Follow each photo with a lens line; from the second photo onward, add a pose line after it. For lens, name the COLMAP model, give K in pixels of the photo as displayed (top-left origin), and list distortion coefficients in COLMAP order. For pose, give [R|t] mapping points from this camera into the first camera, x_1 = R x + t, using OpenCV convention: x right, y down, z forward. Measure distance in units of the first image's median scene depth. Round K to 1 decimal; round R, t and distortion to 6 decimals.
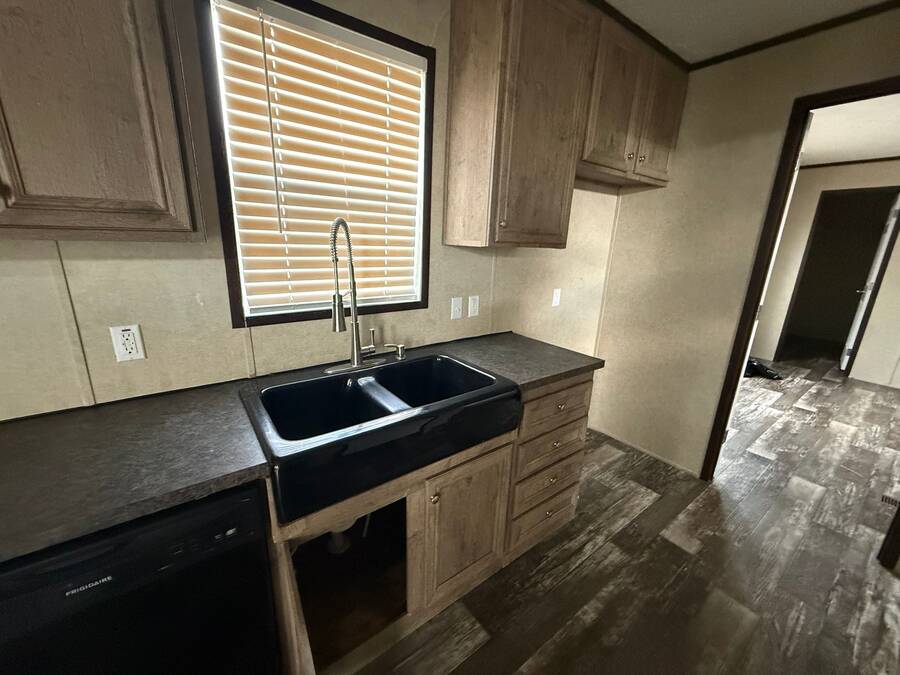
lens RADIAL K [[358.5, 0, 450.0], [0, 358.5, 337.5], [0, 0, 1]] dist [-0.000481, 0.000541]
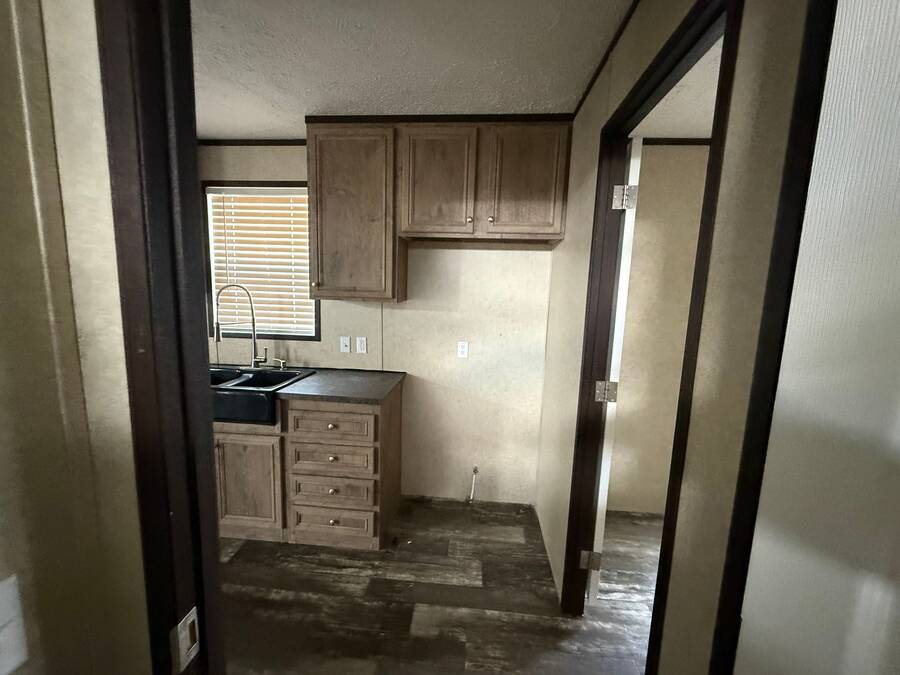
lens RADIAL K [[358.5, 0, 450.0], [0, 358.5, 337.5], [0, 0, 1]] dist [-0.000481, 0.000541]
pose [[0.754032, 0.076375, -0.652382, 1.478128], [-0.178917, 0.979542, -0.092118, -0.067639], [0.632000, 0.186182, 0.752271, 0.284666]]
